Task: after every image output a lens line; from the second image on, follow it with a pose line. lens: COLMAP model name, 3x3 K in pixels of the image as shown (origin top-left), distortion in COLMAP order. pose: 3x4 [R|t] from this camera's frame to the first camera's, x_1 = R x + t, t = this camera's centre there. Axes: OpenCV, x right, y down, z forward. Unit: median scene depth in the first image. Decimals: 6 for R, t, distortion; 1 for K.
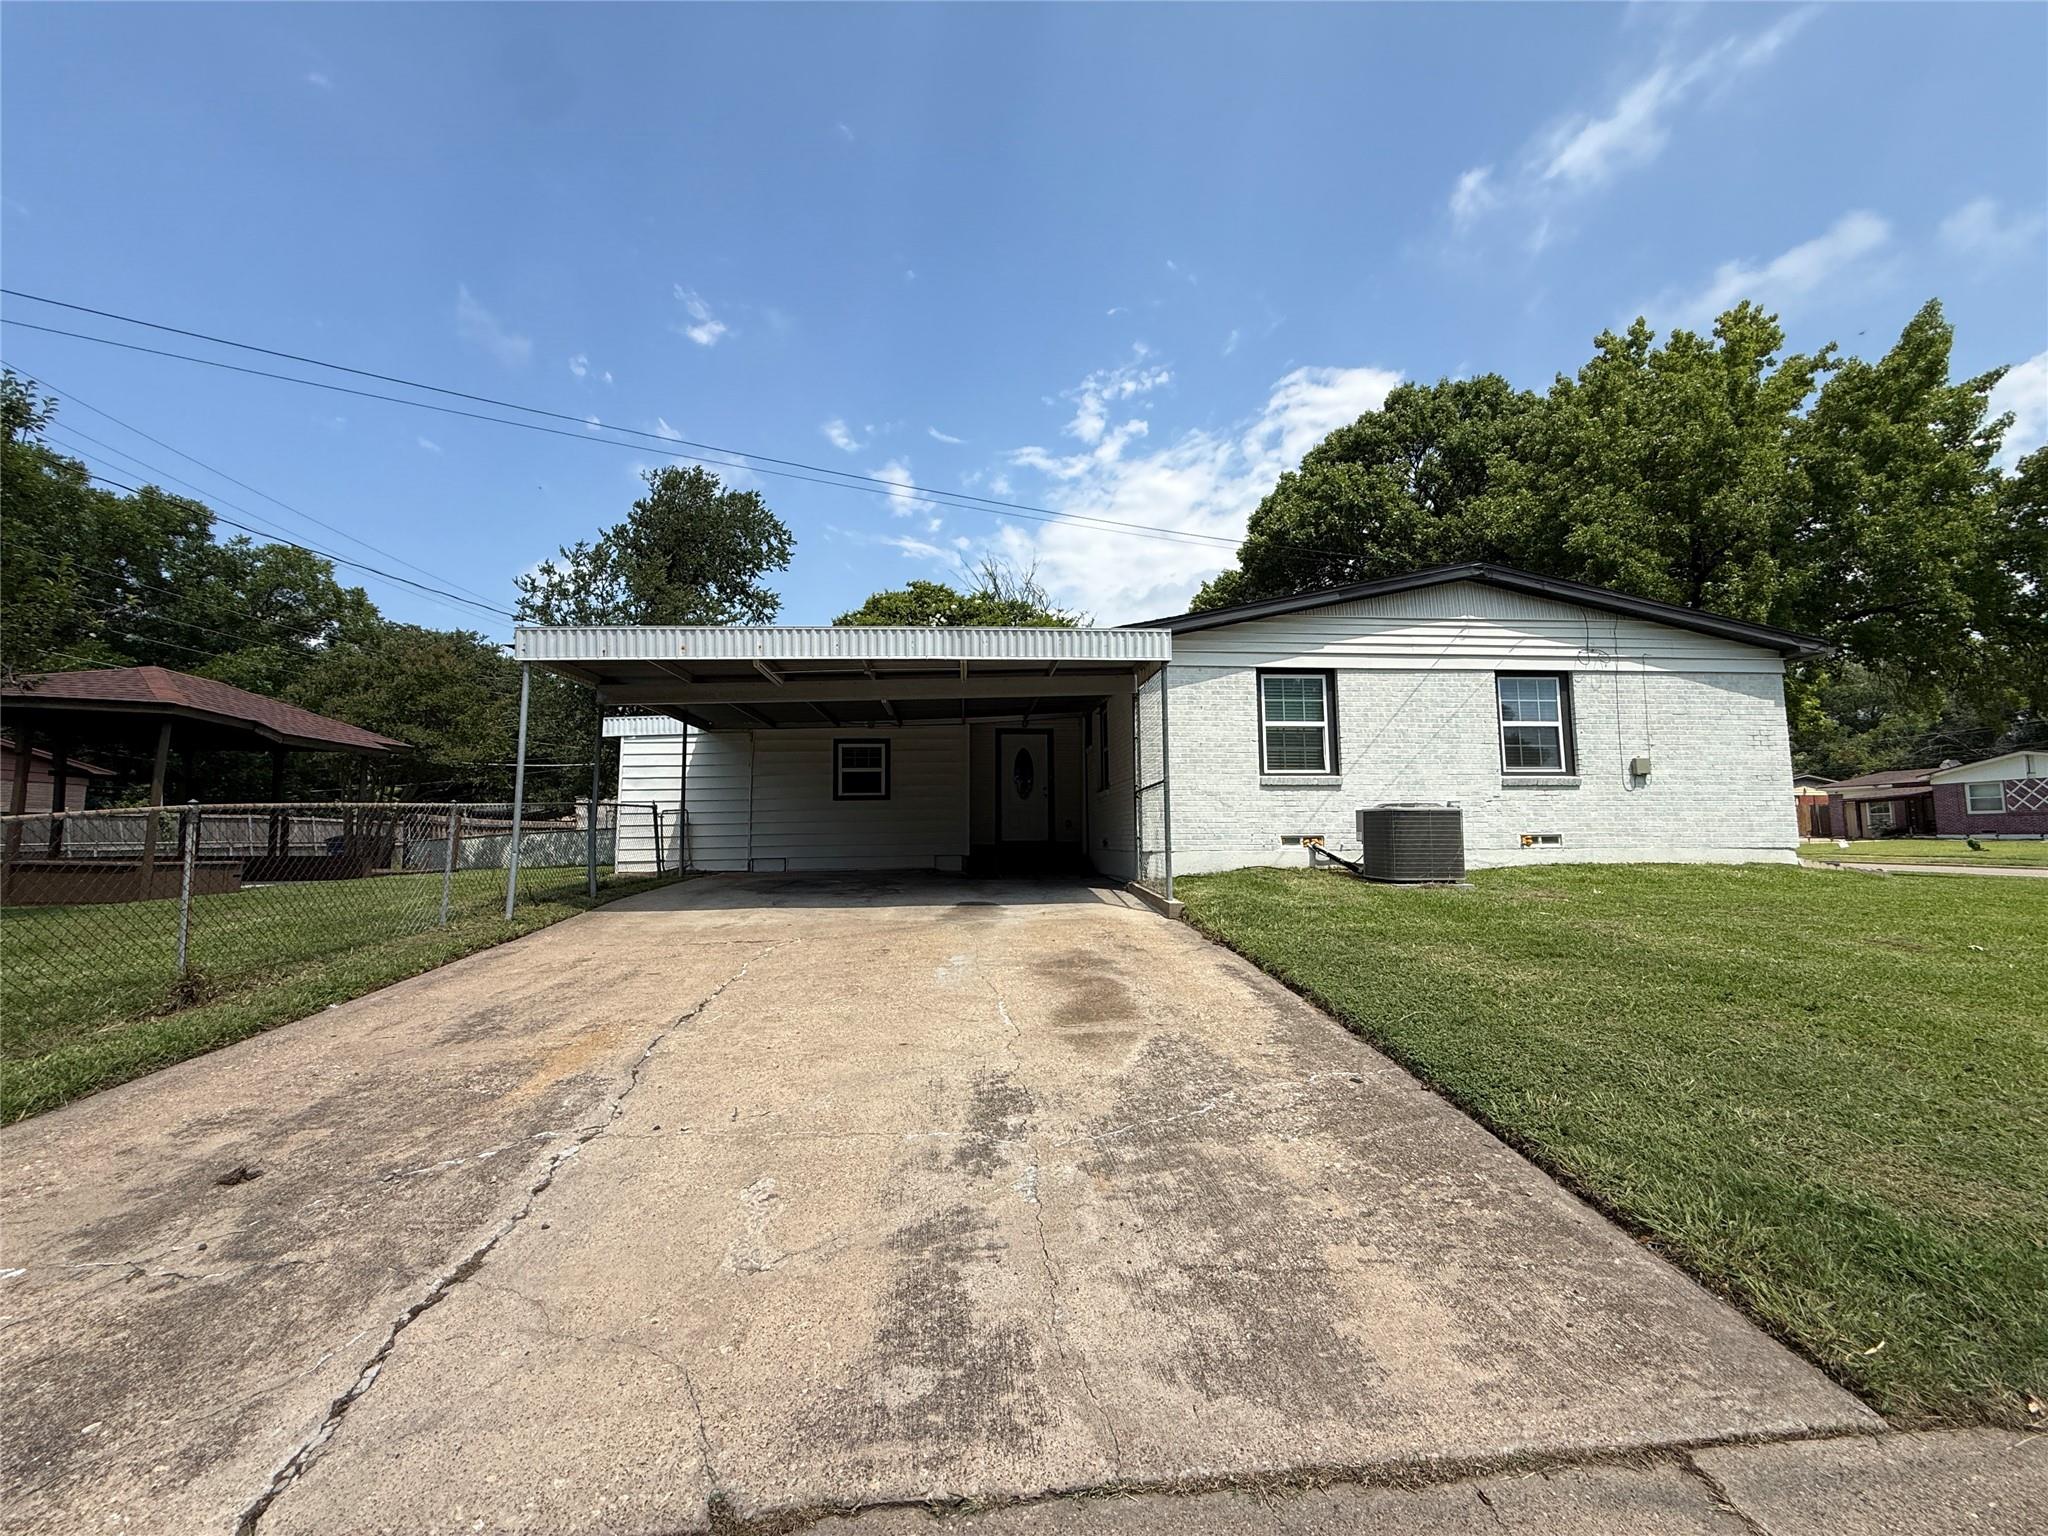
lens RADIAL K [[819.9, 0, 1022.9], [0, 819.9, 762.4], [0, 0, 1]] dist [0.000585, -0.000052]
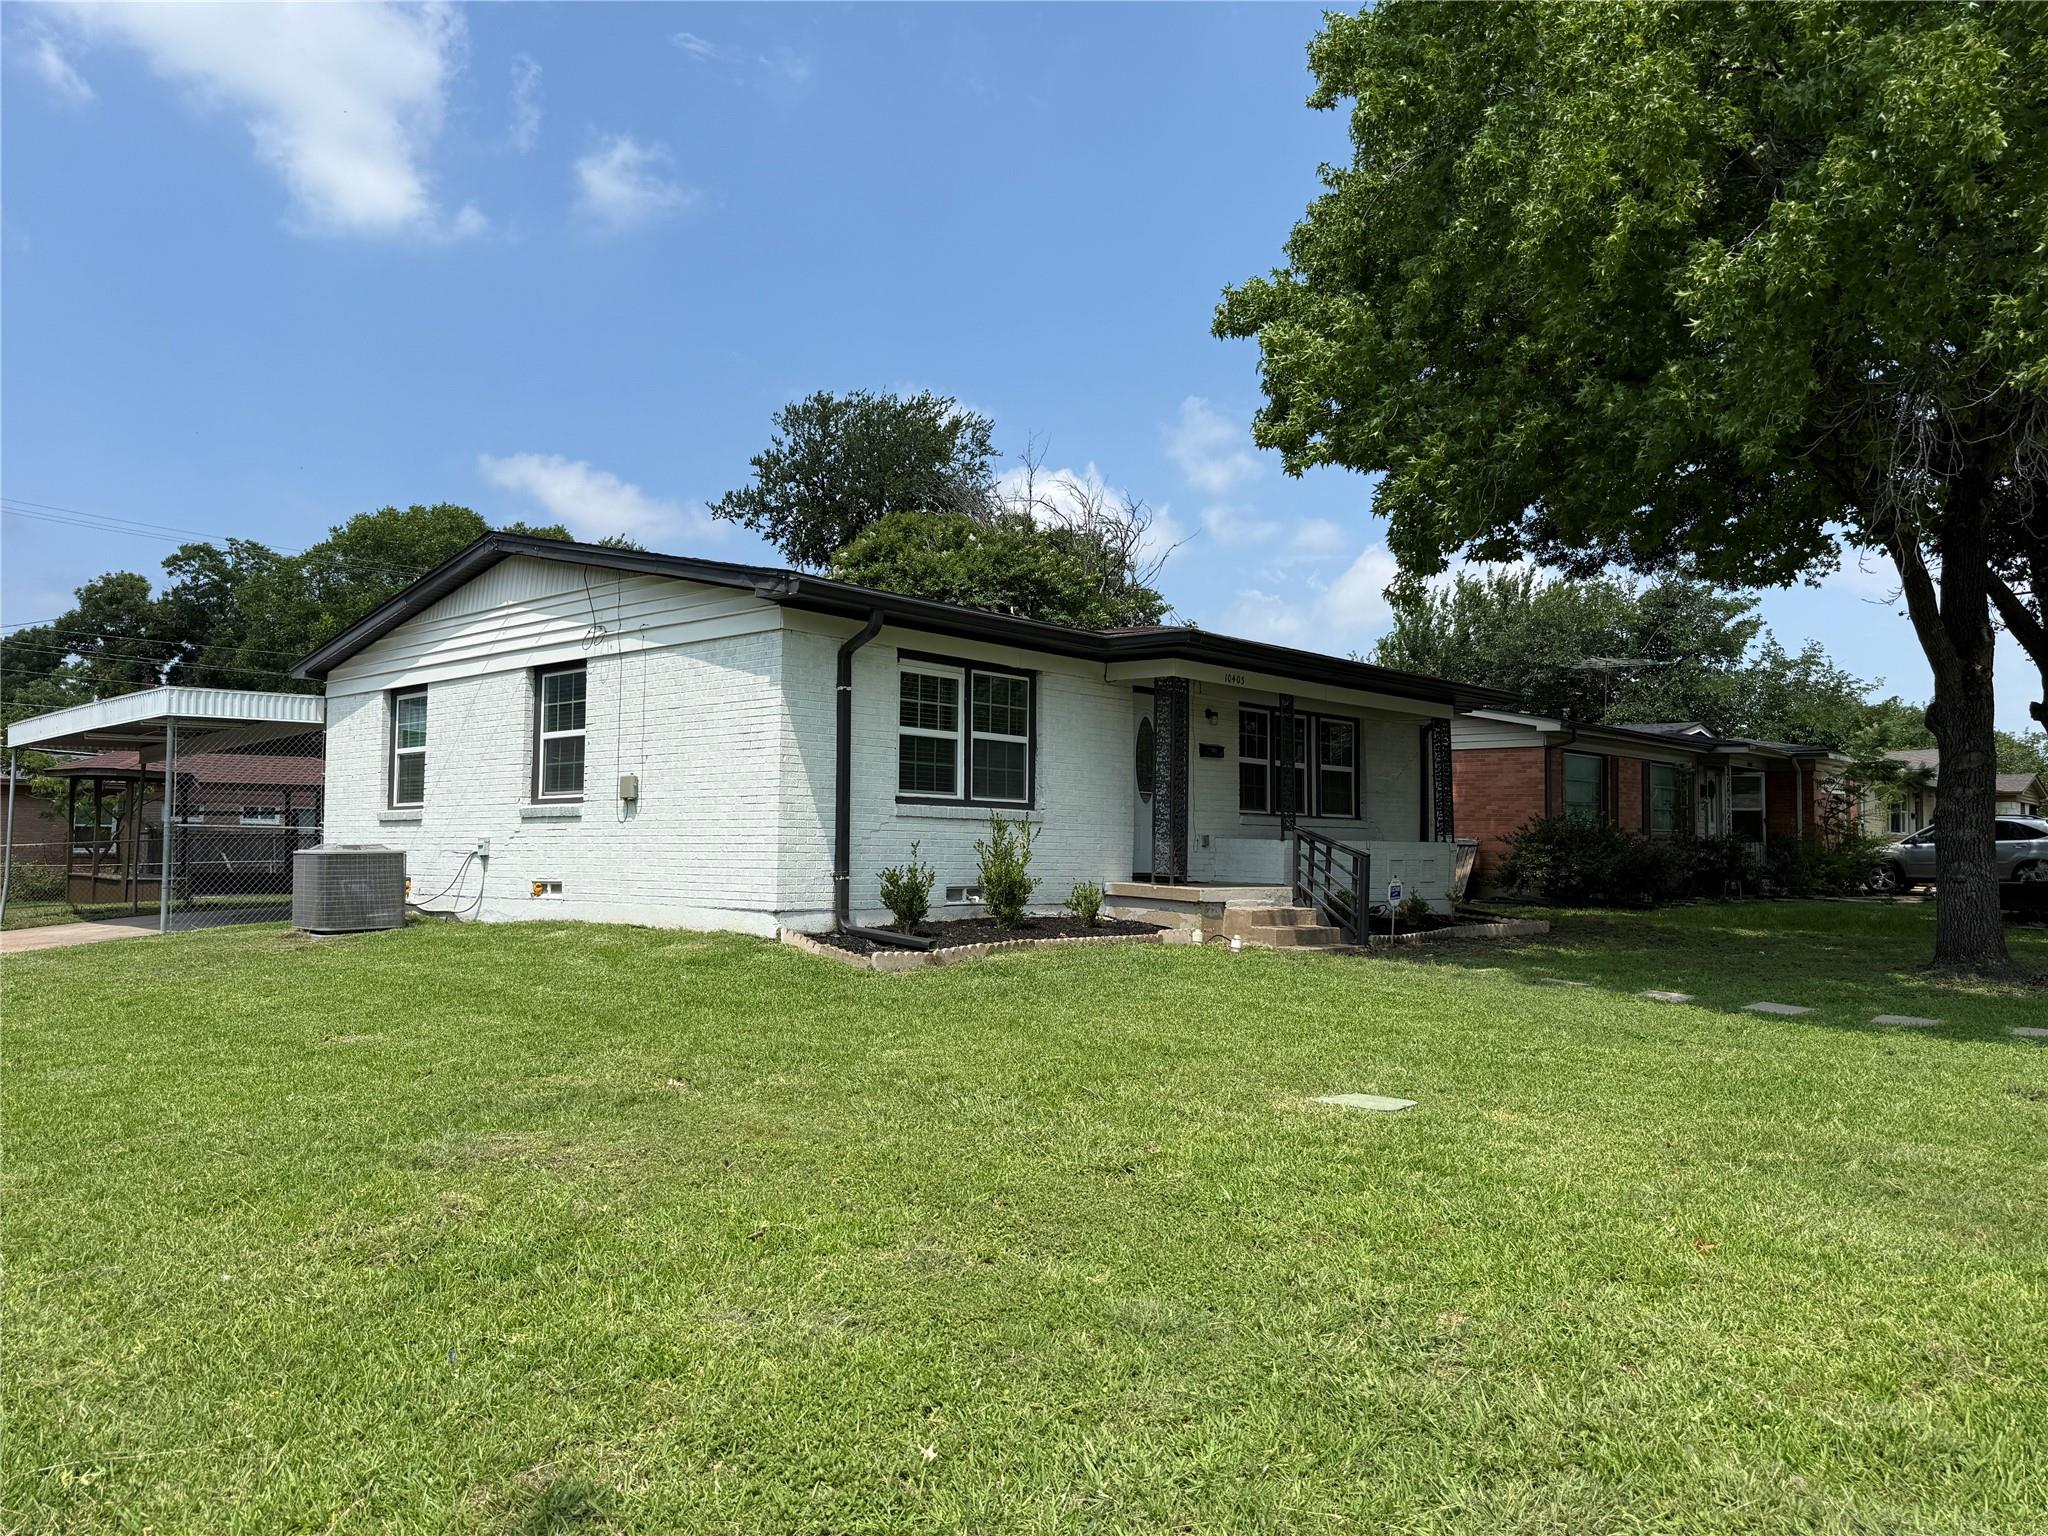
lens RADIAL K [[1439.1, 0, 1023.5], [0, 1439.1, 771.2], [0, 0, 1]] dist [-0.003643, -0.001061]
pose [[0.706211, -0.032923, -0.707235, 1.863248], [0.061959, 0.997960, 0.015412, -0.007111], [0.705285, -0.054703, 0.706810, 0.365337]]
